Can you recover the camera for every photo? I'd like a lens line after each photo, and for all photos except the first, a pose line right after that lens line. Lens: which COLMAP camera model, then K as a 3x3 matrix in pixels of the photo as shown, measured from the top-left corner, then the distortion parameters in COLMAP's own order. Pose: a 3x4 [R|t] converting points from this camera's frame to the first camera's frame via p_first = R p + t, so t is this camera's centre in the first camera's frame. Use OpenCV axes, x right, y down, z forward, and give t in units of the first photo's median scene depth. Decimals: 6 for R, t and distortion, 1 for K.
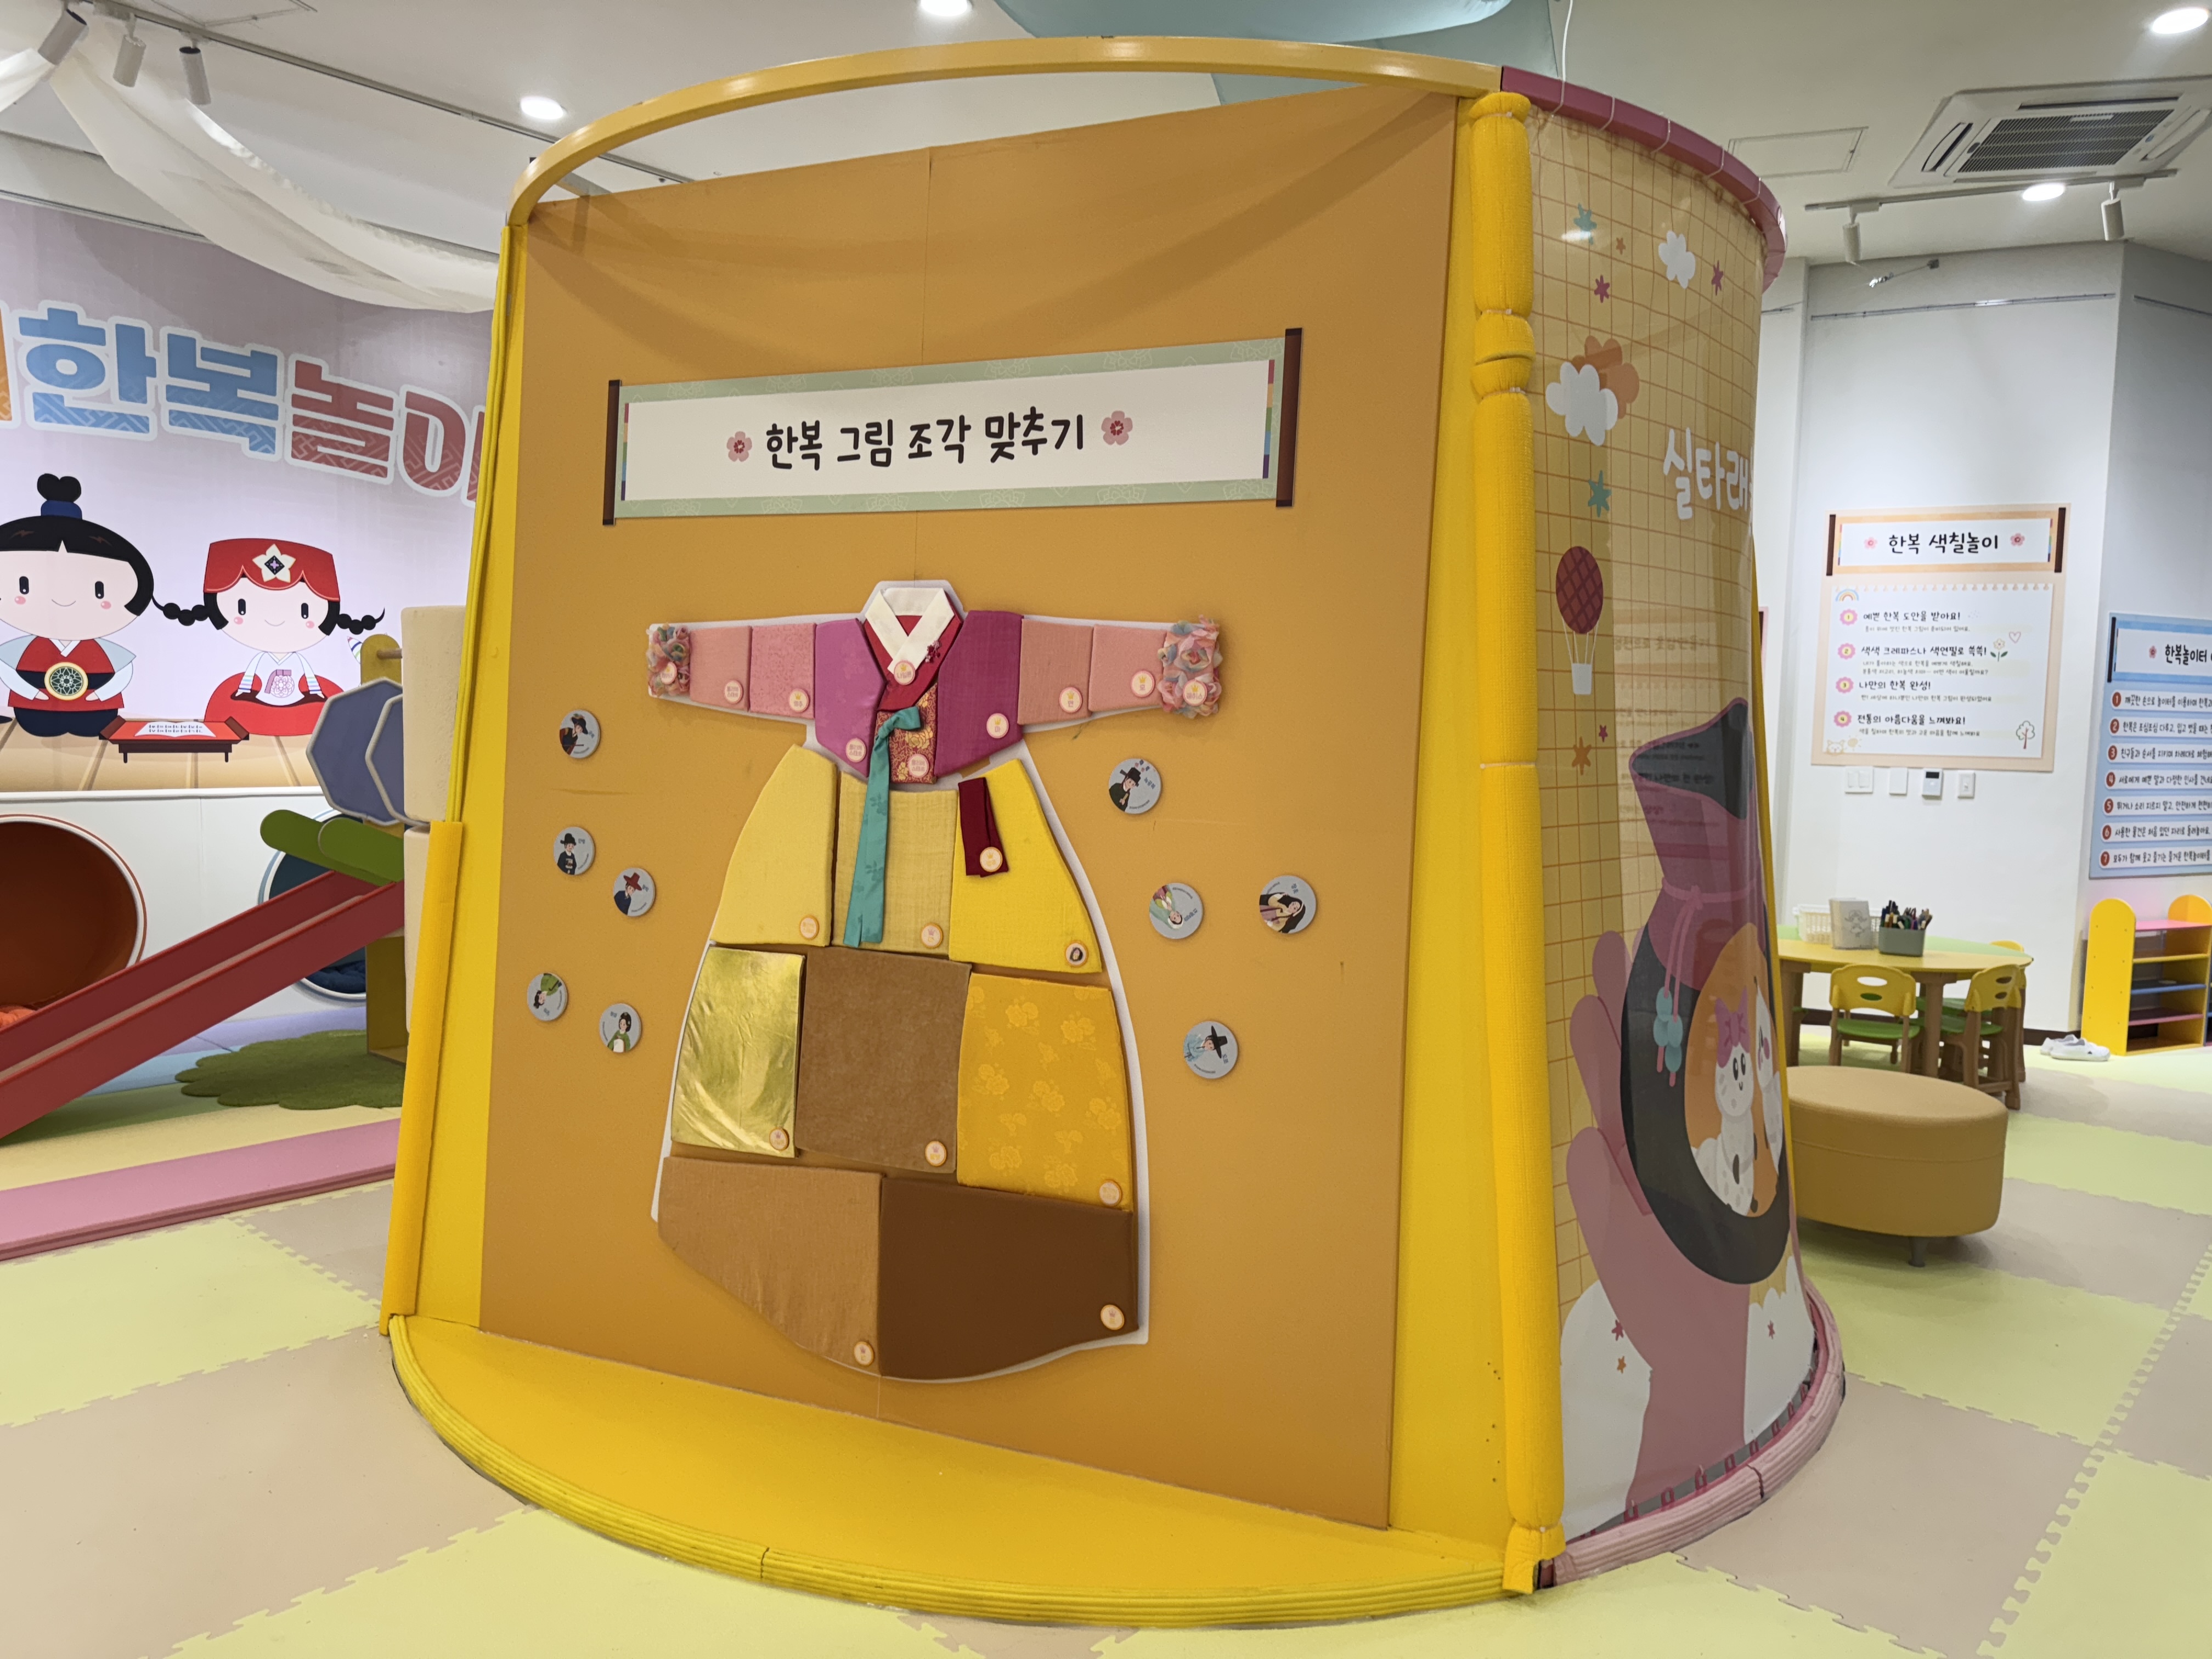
lens RADIAL K [[1552.3, 0, 1106.0], [0, 1552.3, 829.5], [0, 0, 1]] dist [0.040140, -0.038975]
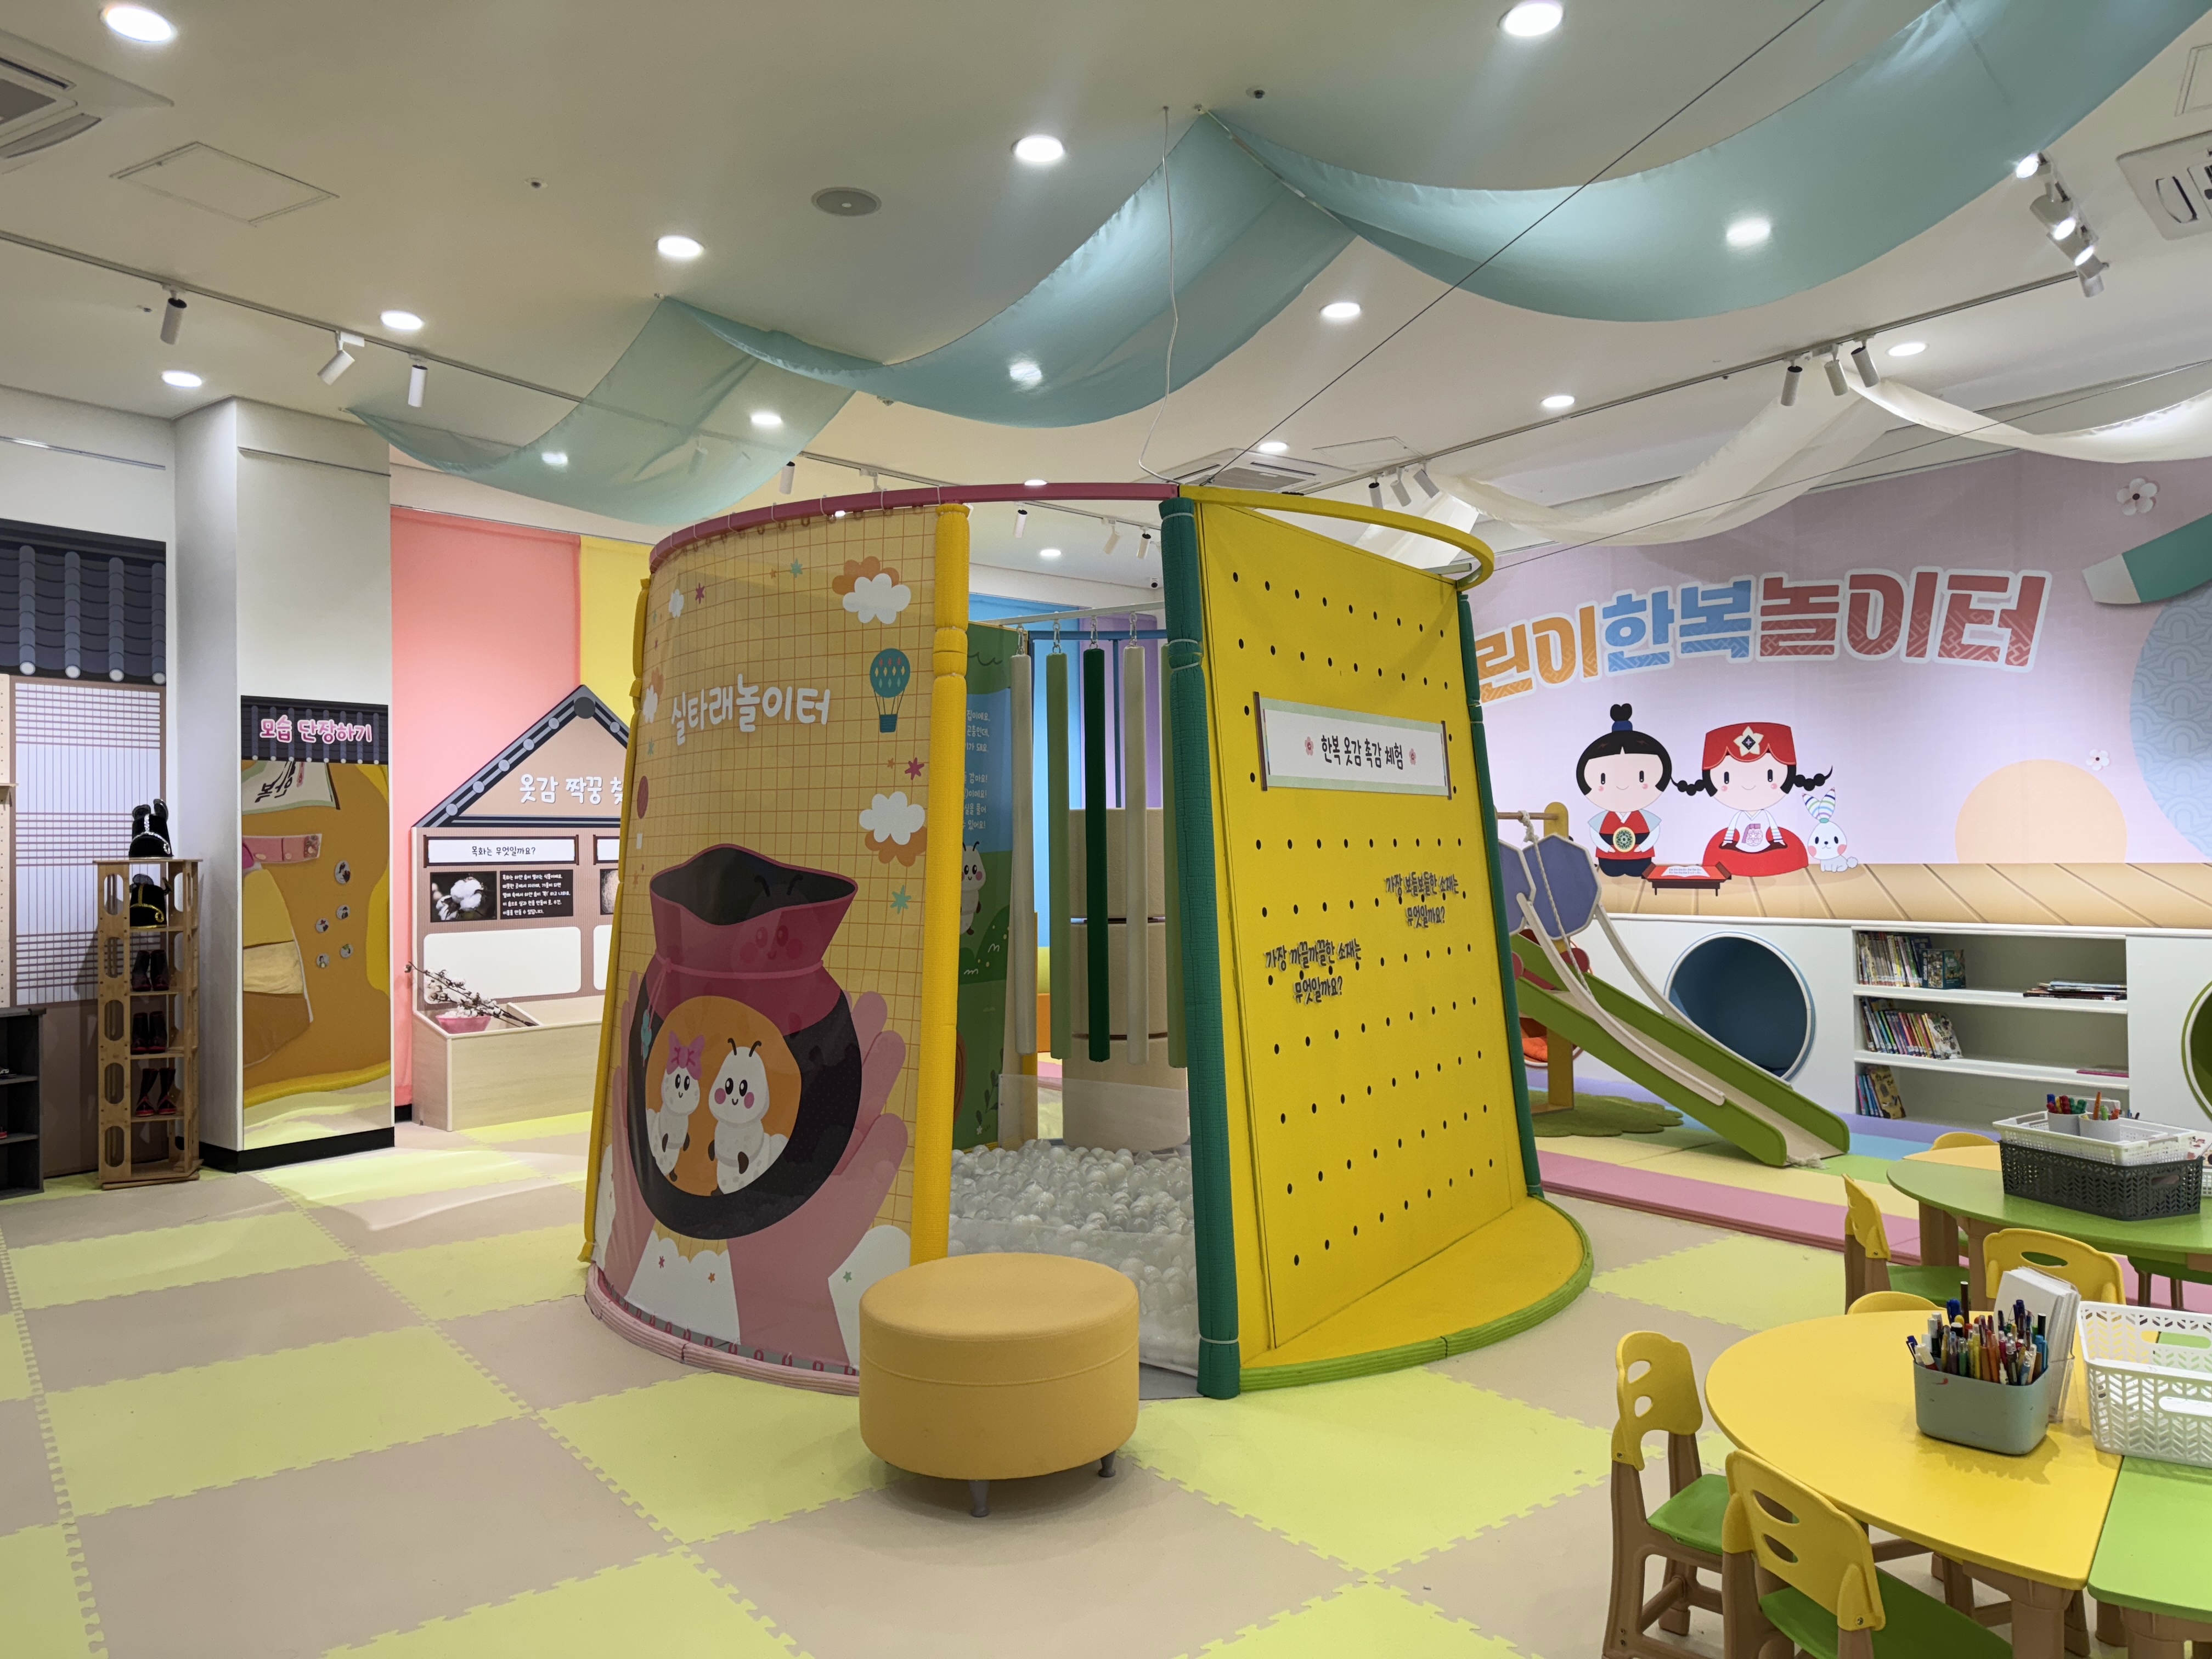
lens RADIAL K [[1552.3, 0, 1106.0], [0, 1552.3, 829.5], [0, 0, 1]] dist [0.040140, -0.038975]
pose [[-0.185979, -0.031808, -0.982039, 0.811390], [-0.063613, 0.997769, -0.020270, -0.039162], [0.980492, 0.058701, -0.187587, 0.728384]]
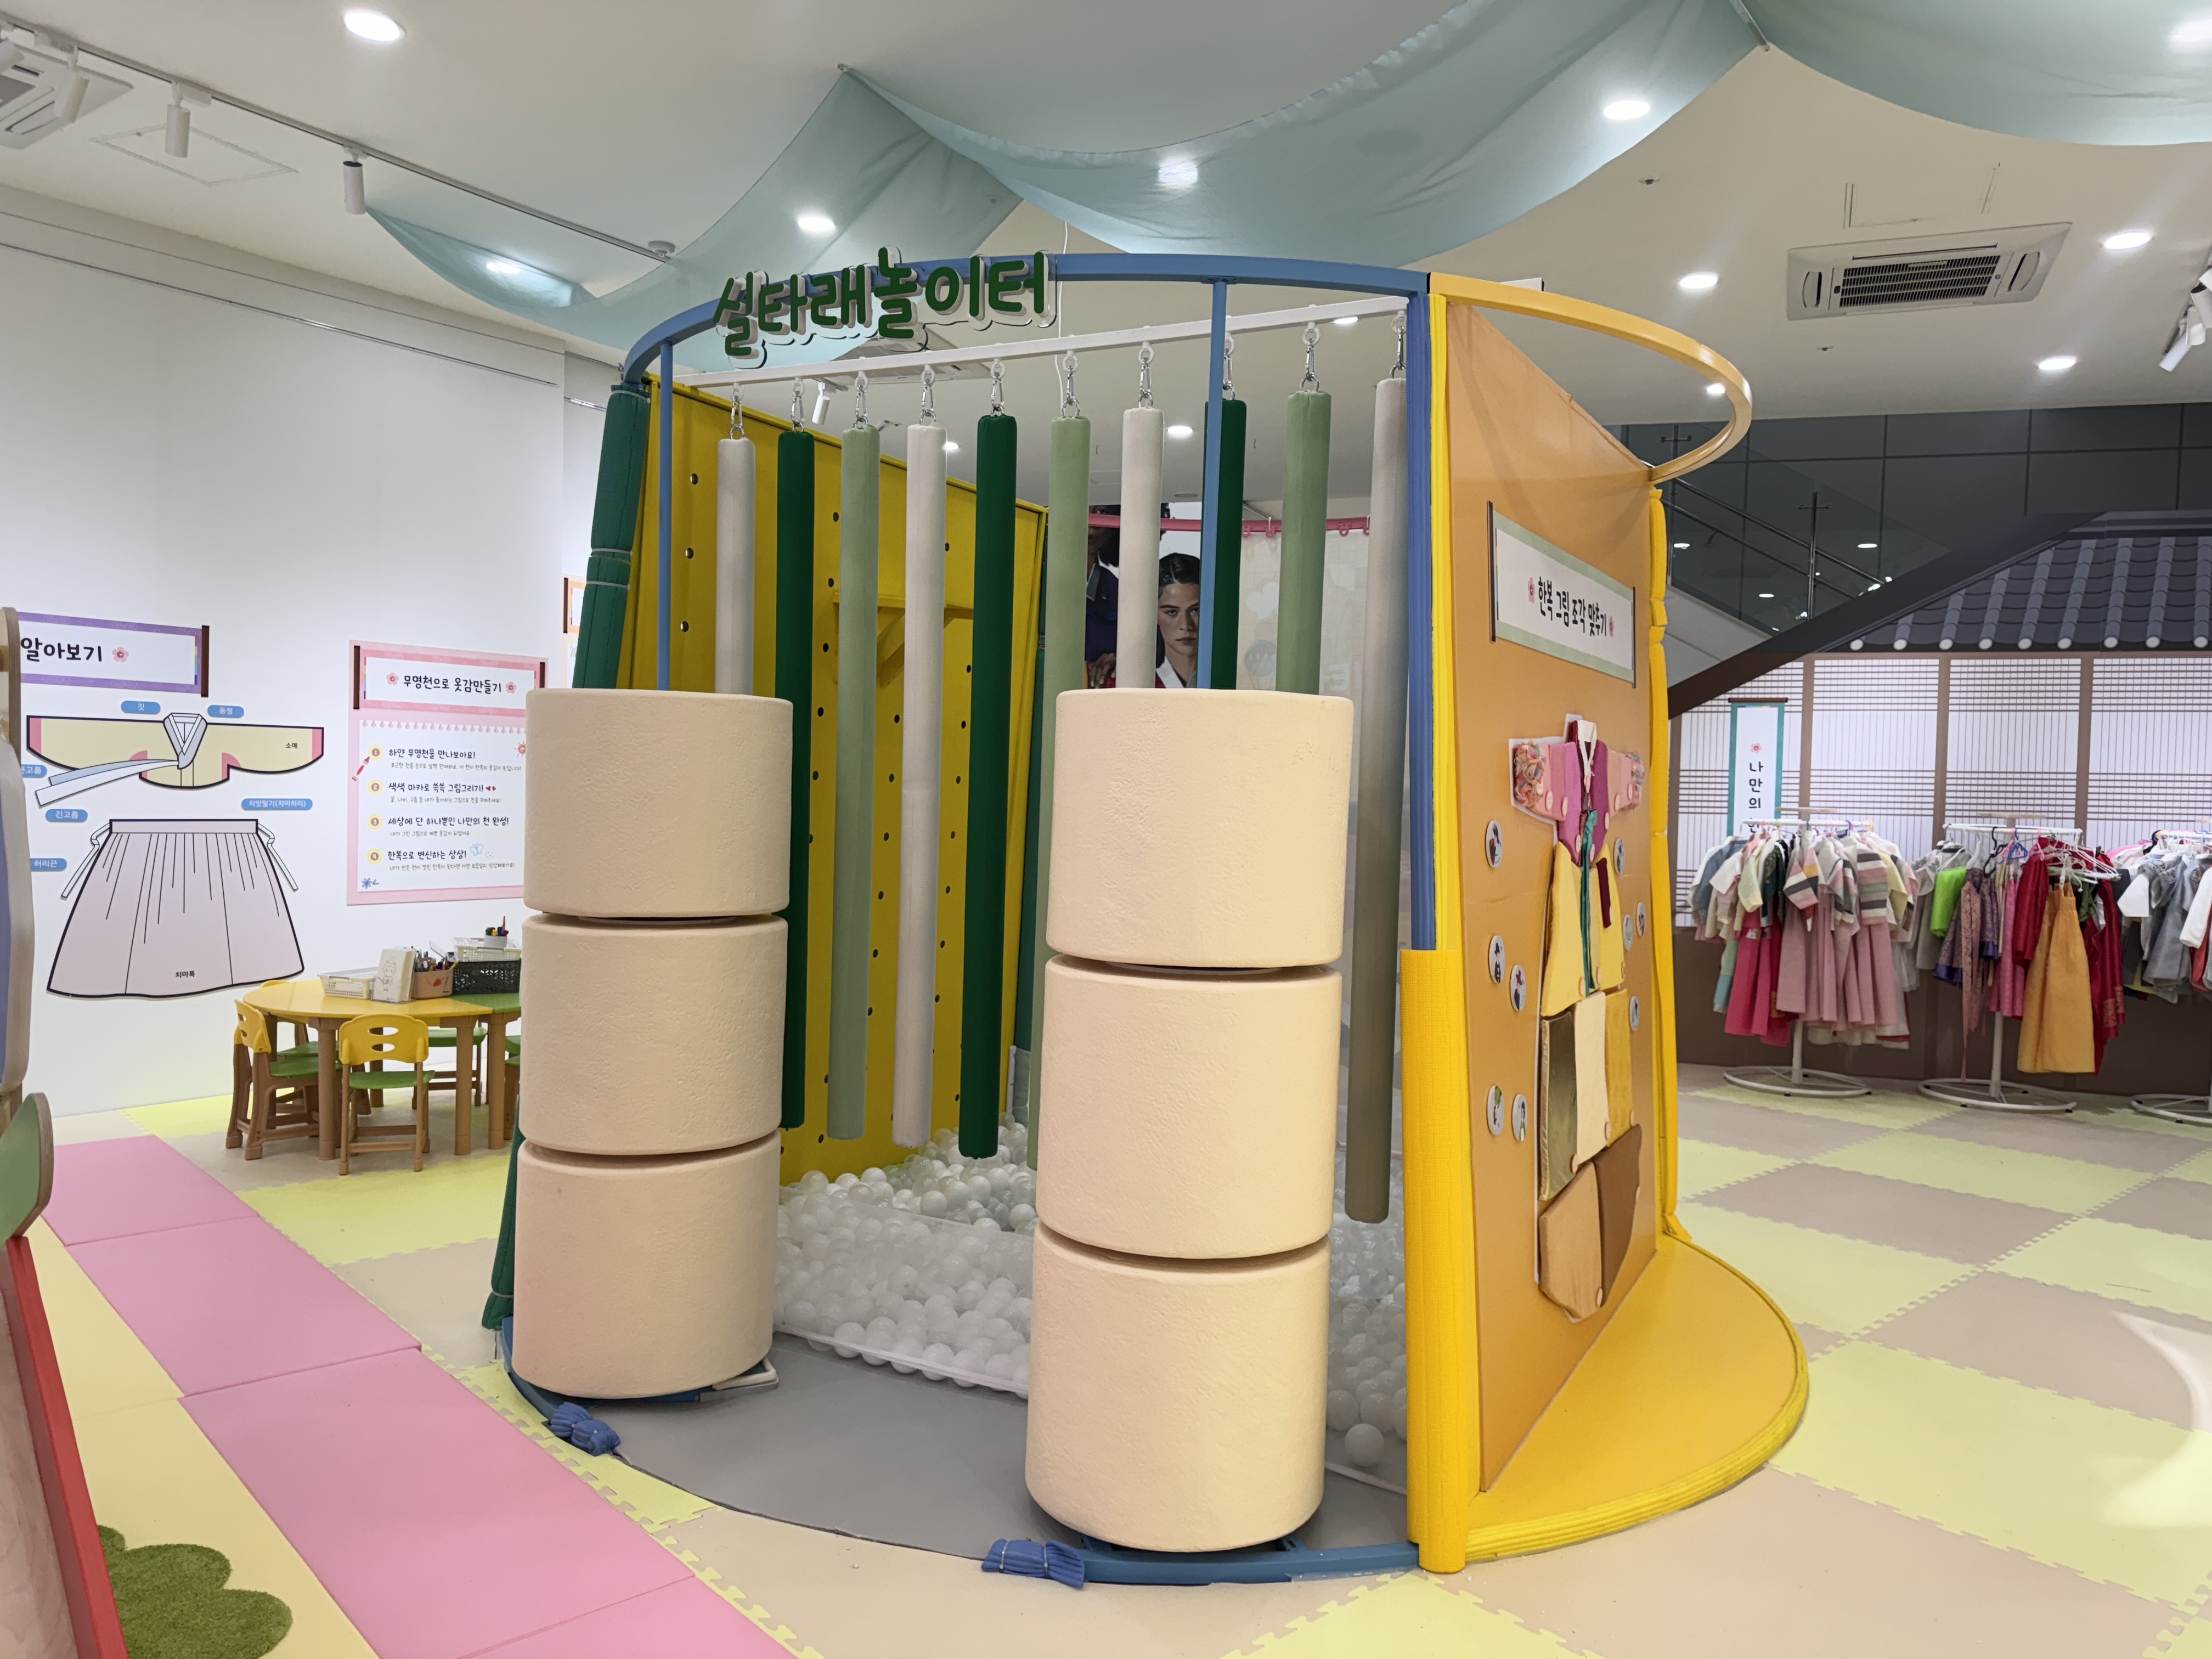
lens RADIAL K [[1552.3, 0, 1106.0], [0, 1552.3, 829.5], [0, 0, 1]] dist [0.040140, -0.038975]
pose [[0.122234, -0.049678, 0.991257, -0.620196], [0.045463, 0.997978, 0.044408, -0.057510], [-0.991460, 0.039637, 0.124245, 0.508496]]
